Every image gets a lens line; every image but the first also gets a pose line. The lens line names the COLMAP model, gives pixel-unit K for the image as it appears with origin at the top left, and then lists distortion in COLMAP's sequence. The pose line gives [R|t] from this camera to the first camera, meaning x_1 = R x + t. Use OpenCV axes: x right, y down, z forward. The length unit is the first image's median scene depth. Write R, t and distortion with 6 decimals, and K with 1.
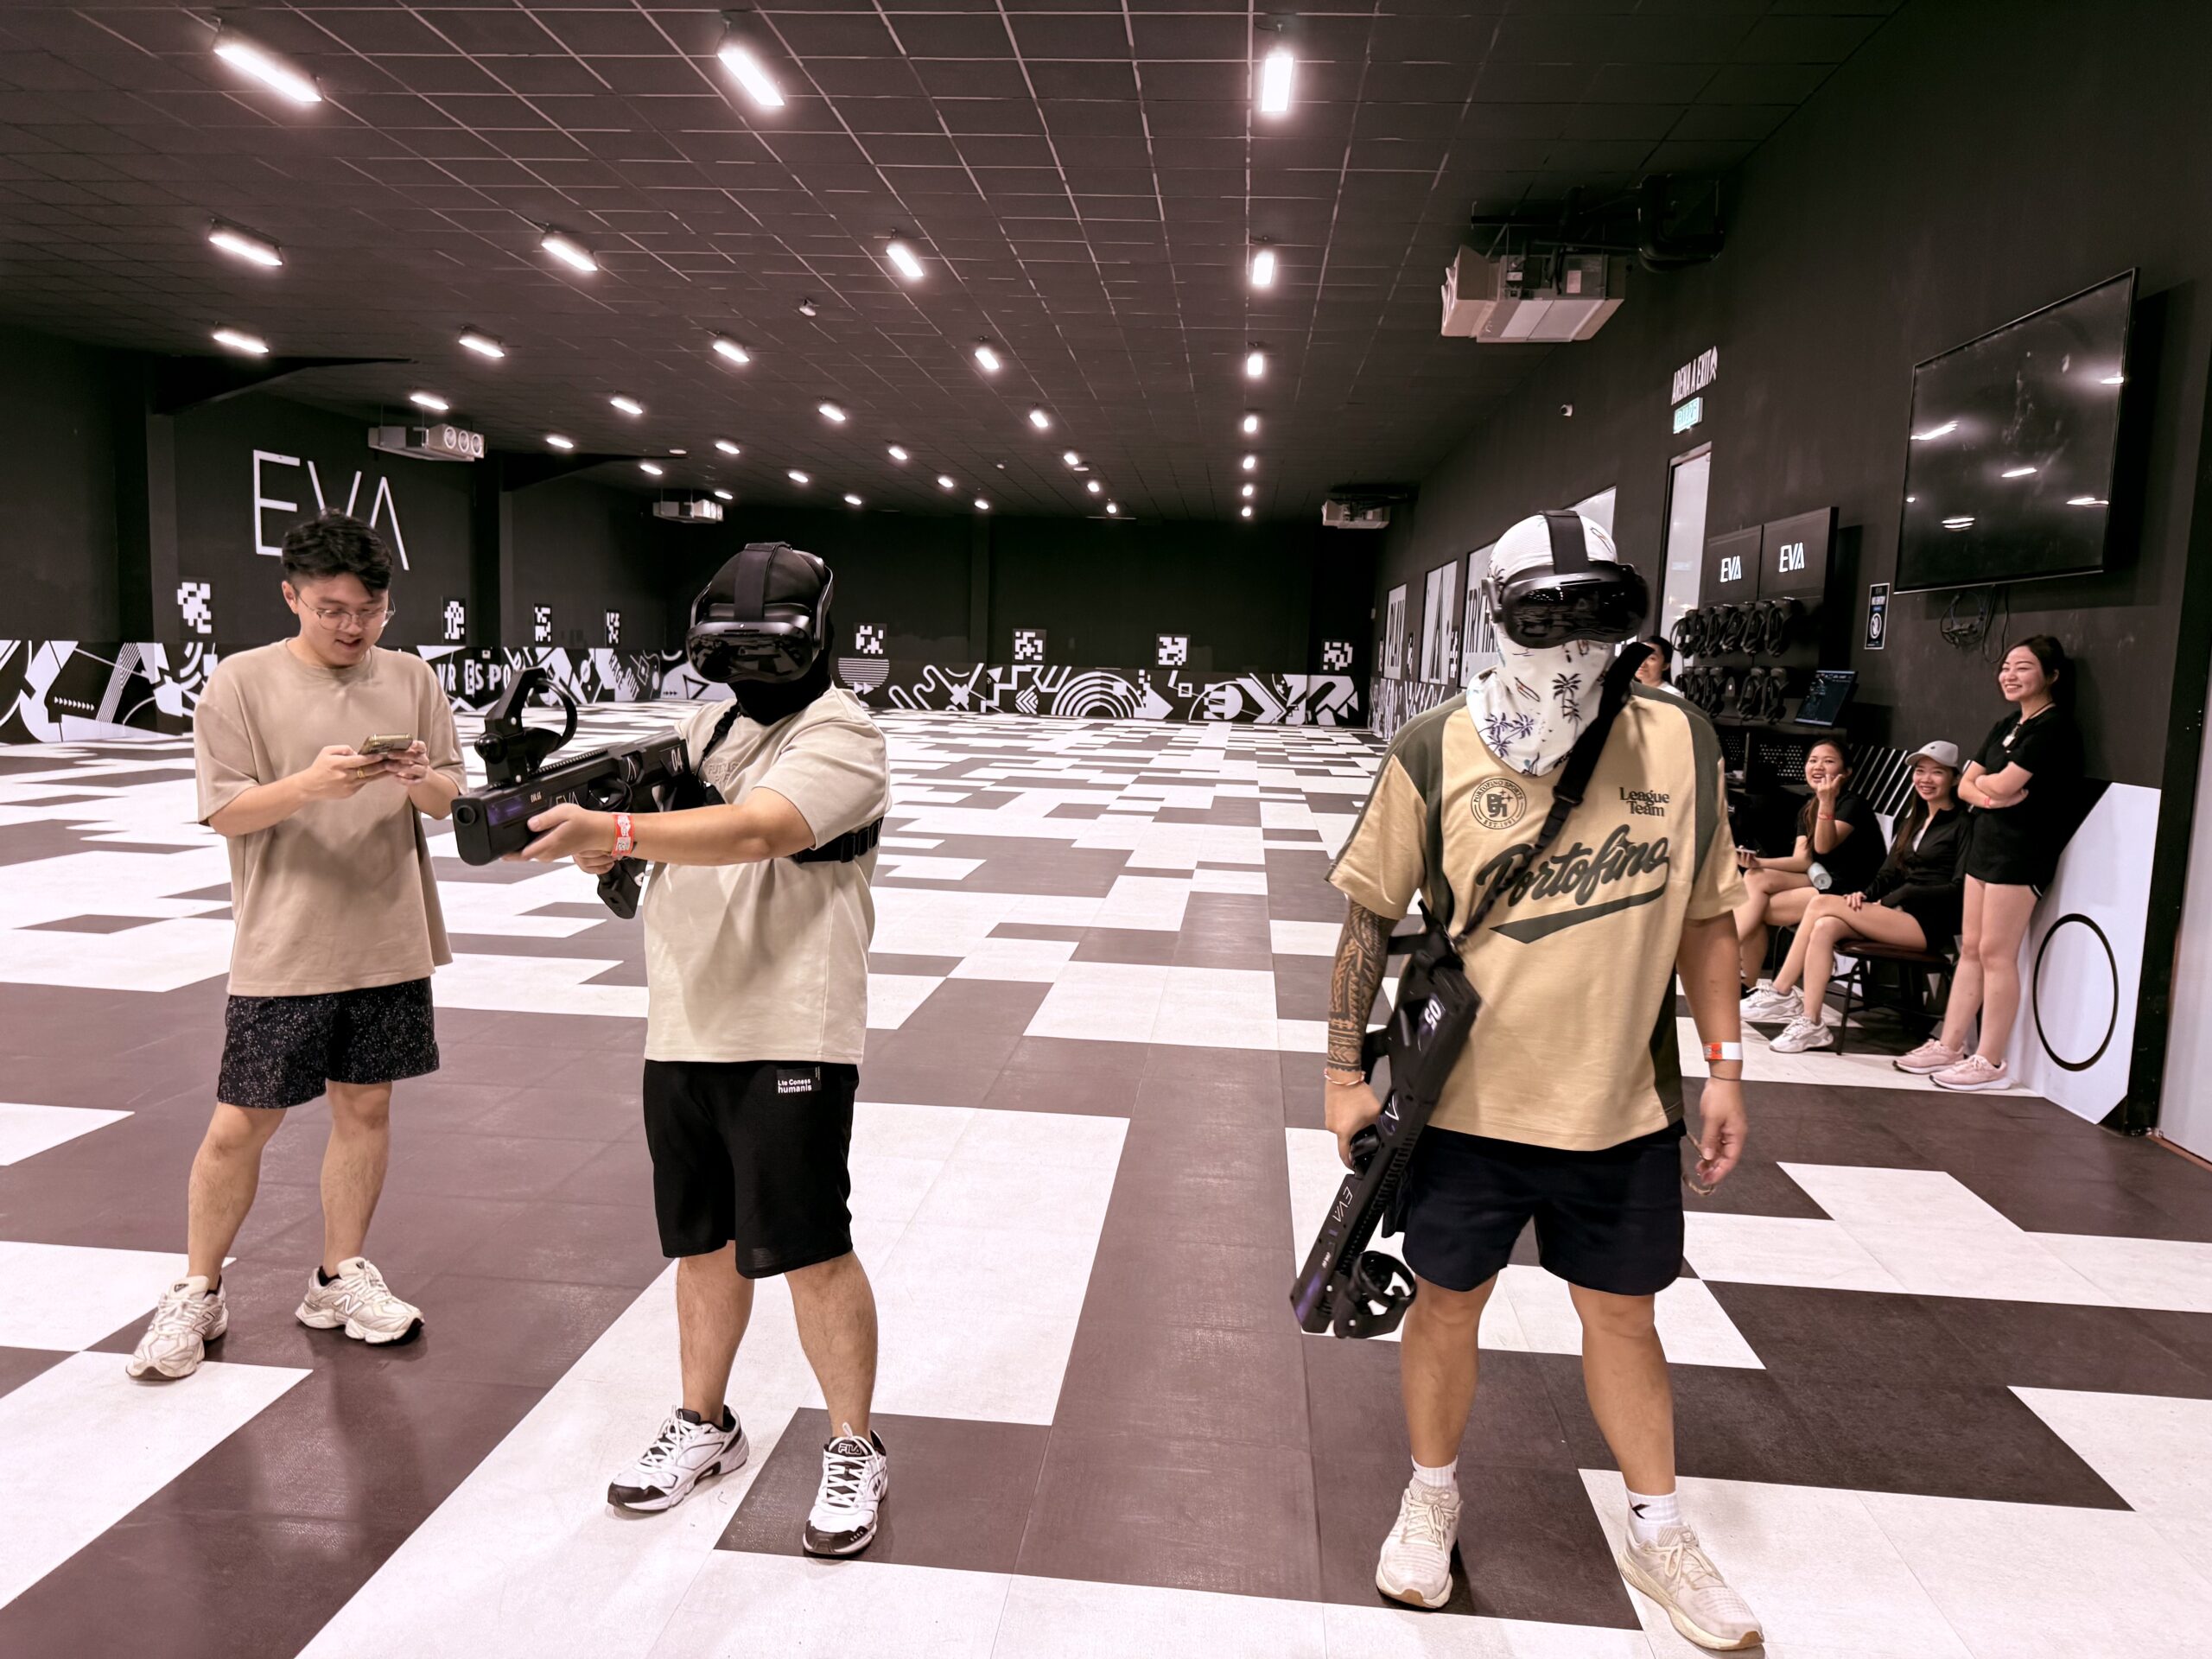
lens RADIAL K [[1584.8, 0, 1082.4], [0, 1584.8, 830.8], [0, 0, 1]] dist [0.007784, -0.008014]
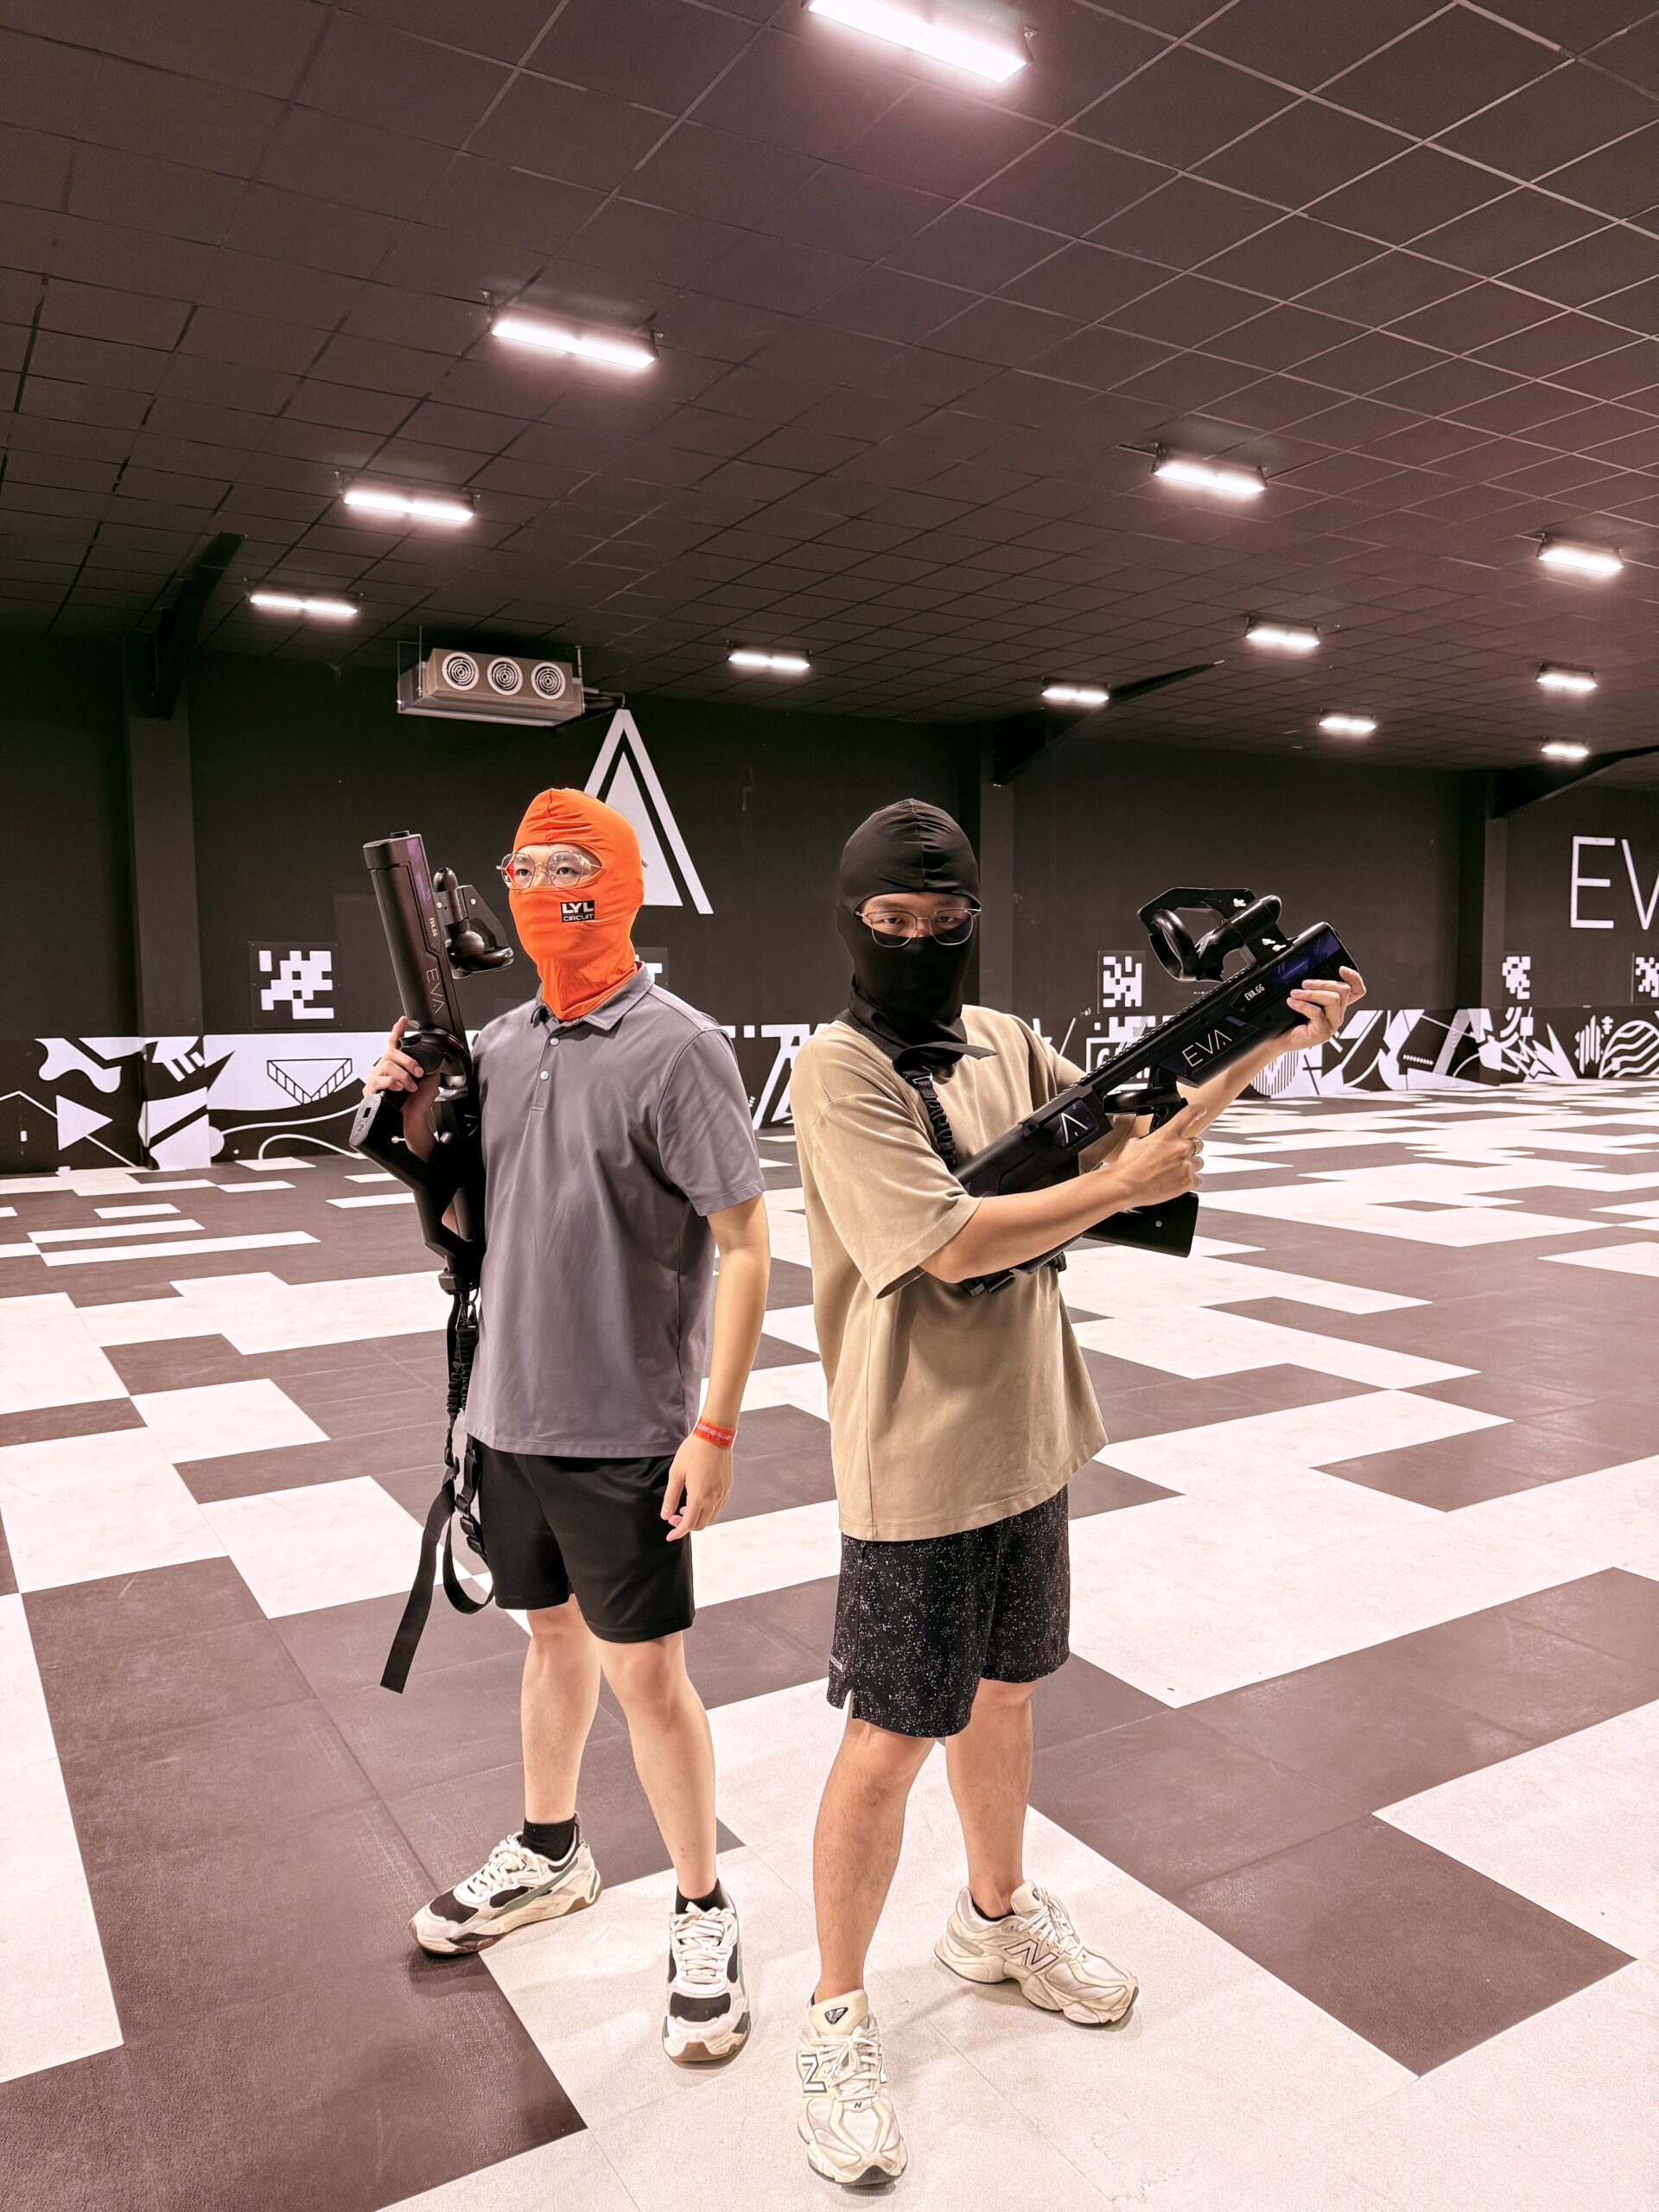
lens RADIAL K [[1584.8, 0, 814.2], [0, 1584.8, 1103.1], [0, 0, 1]] dist [0.007784, -0.008014]
pose [[0.597718, 0.022019, -0.801404, 1.425886], [-0.064333, 0.997716, -0.020570, 0.181311], [0.799121, 0.063852, 0.597769, -2.144523]]
